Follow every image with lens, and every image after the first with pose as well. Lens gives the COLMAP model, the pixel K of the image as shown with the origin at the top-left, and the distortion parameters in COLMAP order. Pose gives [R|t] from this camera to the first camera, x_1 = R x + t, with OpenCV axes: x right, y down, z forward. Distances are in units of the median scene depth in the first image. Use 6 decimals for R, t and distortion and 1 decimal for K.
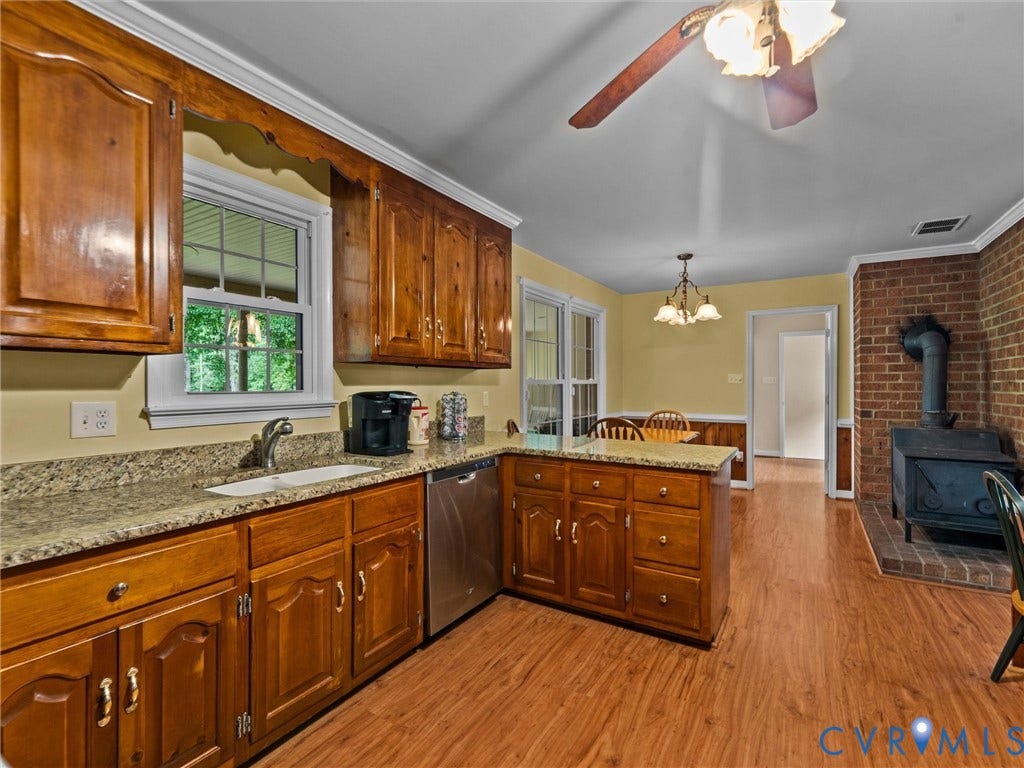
lens RADIAL K [[492.2, 0, 512.3], [0, 492.2, 387.6], [0, 0, 1]] dist [0.000217, 0.000418]
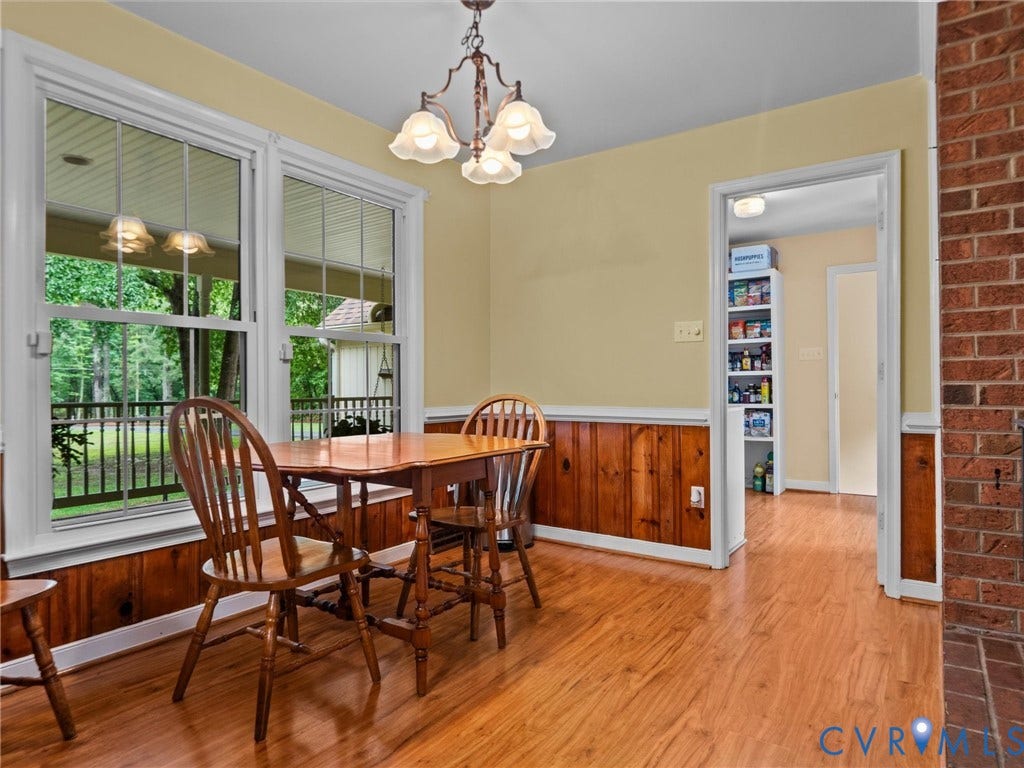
lens RADIAL K [[633.4, 0, 507.1], [0, 633.4, 387.0], [0, 0, 1]] dist [-0.003112, 0.000134]
pose [[0.998715, -0.004067, -0.050508, 0.353015], [0.003700, 0.999966, -0.007350, 0.044428], [0.050536, 0.007154, 0.998697, 0.442238]]
